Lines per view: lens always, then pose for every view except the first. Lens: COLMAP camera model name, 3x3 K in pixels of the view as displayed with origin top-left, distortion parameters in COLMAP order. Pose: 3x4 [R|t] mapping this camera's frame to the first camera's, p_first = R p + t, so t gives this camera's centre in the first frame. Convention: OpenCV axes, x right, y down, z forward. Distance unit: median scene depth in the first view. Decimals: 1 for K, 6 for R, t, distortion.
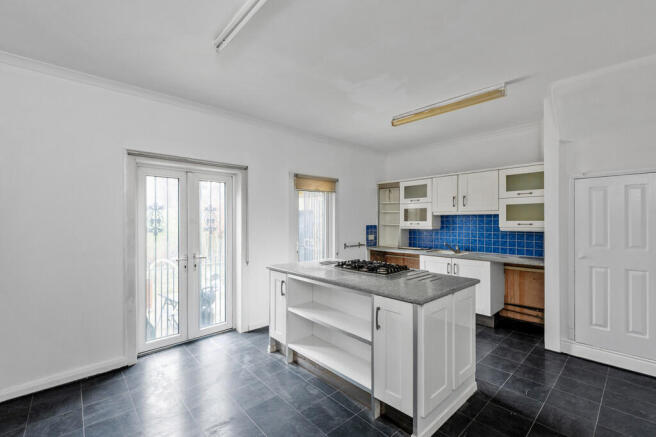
lens RADIAL K [[282.0, 0, 327.8], [0, 282.0, 218.4], [0, 0, 1]] dist [0.000553, 0.000075]
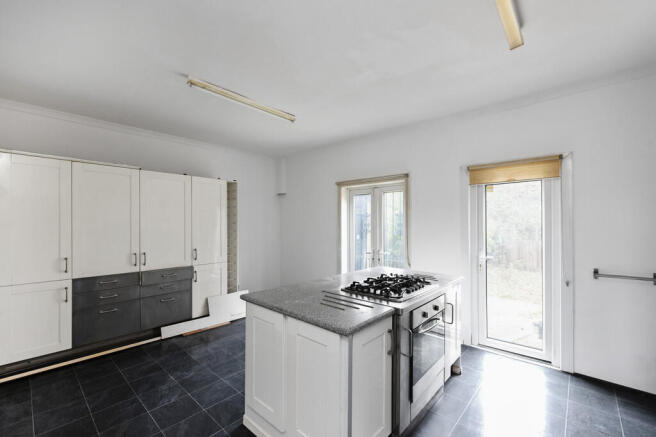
lens RADIAL K [[282.0, 0, 327.1], [0, 282.0, 223.5], [0, 0, 1]] dist [0.000553, 0.000075]
pose [[0.106745, -0.010623, -0.994230, 0.626261], [0.000793, 0.999944, -0.010599, 0.010179], [0.994286, 0.000343, 0.106748, 0.511549]]
